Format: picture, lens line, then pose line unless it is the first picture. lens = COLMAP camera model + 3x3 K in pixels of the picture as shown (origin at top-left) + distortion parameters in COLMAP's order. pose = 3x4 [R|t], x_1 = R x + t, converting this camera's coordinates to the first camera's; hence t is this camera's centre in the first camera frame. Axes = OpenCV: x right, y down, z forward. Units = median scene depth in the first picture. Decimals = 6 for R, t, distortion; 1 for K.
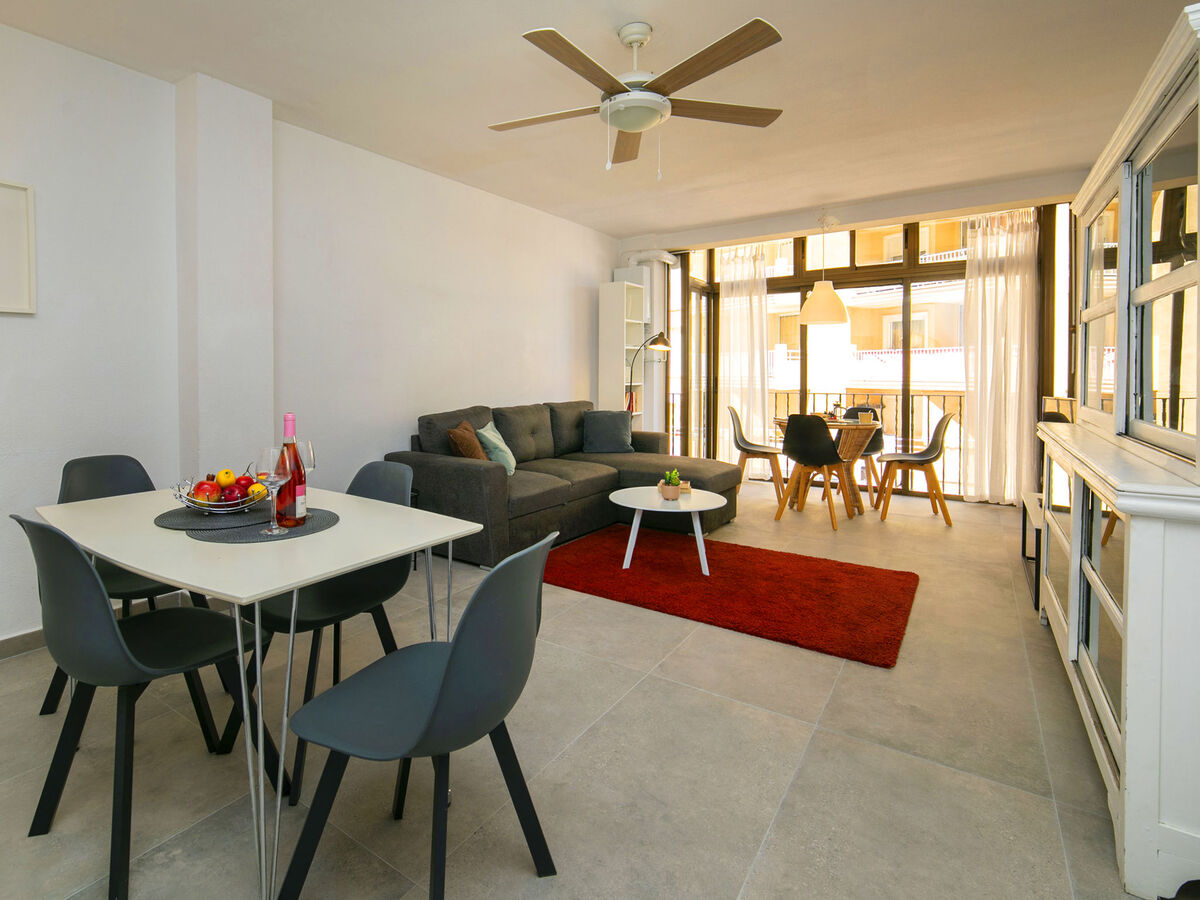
lens RADIAL K [[606.2, 0, 498.9], [0, 606.2, 401.0], [0, 0, 1]] dist [-0.001815, -0.000730]
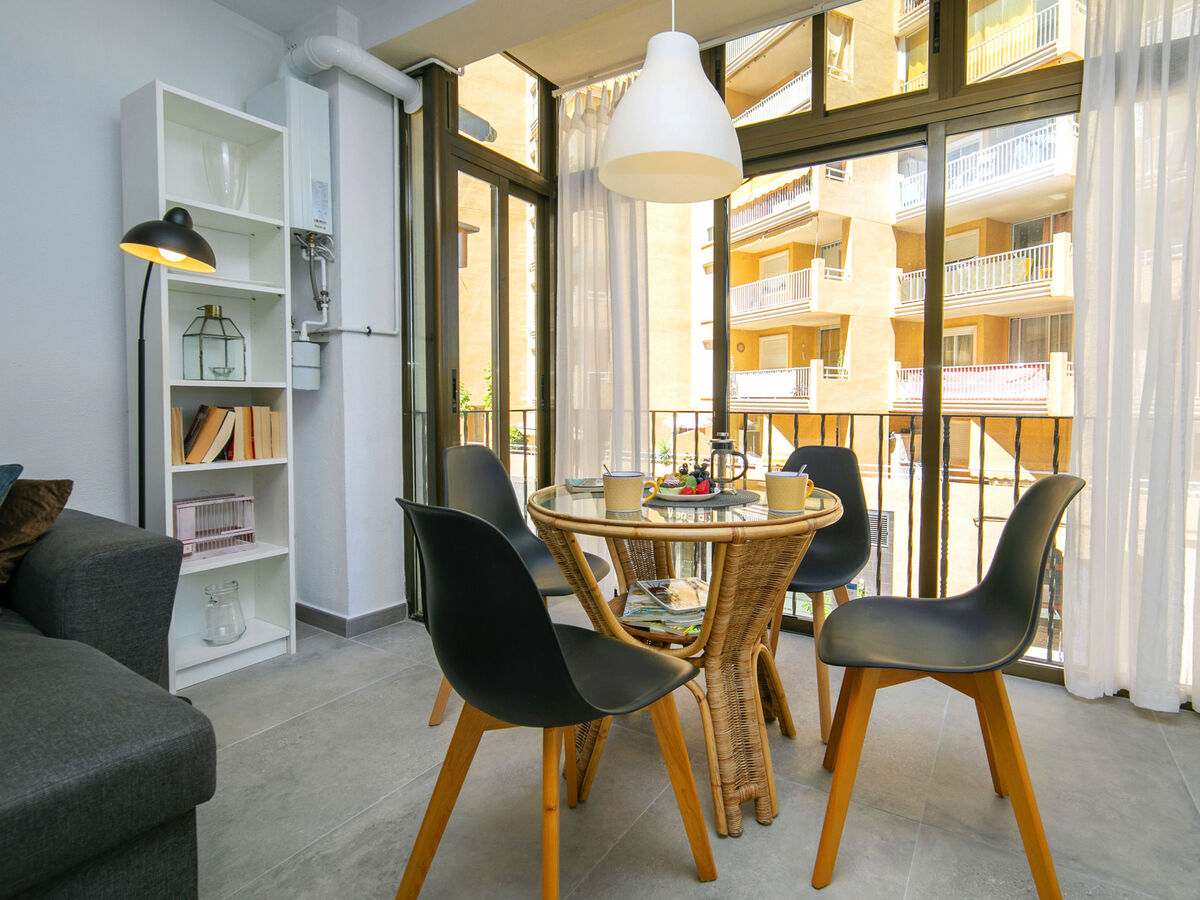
lens RADIAL K [[620.1, 0, 628.7], [0, 620.1, 440.0], [0, 0, 1]] dist [-0.004073, -0.000948]
pose [[0.993468, 0.001171, 0.114103, 0.431570], [-0.003690, 0.999754, 0.021868, -0.002351], [-0.114049, -0.022146, 0.993228, 0.622885]]
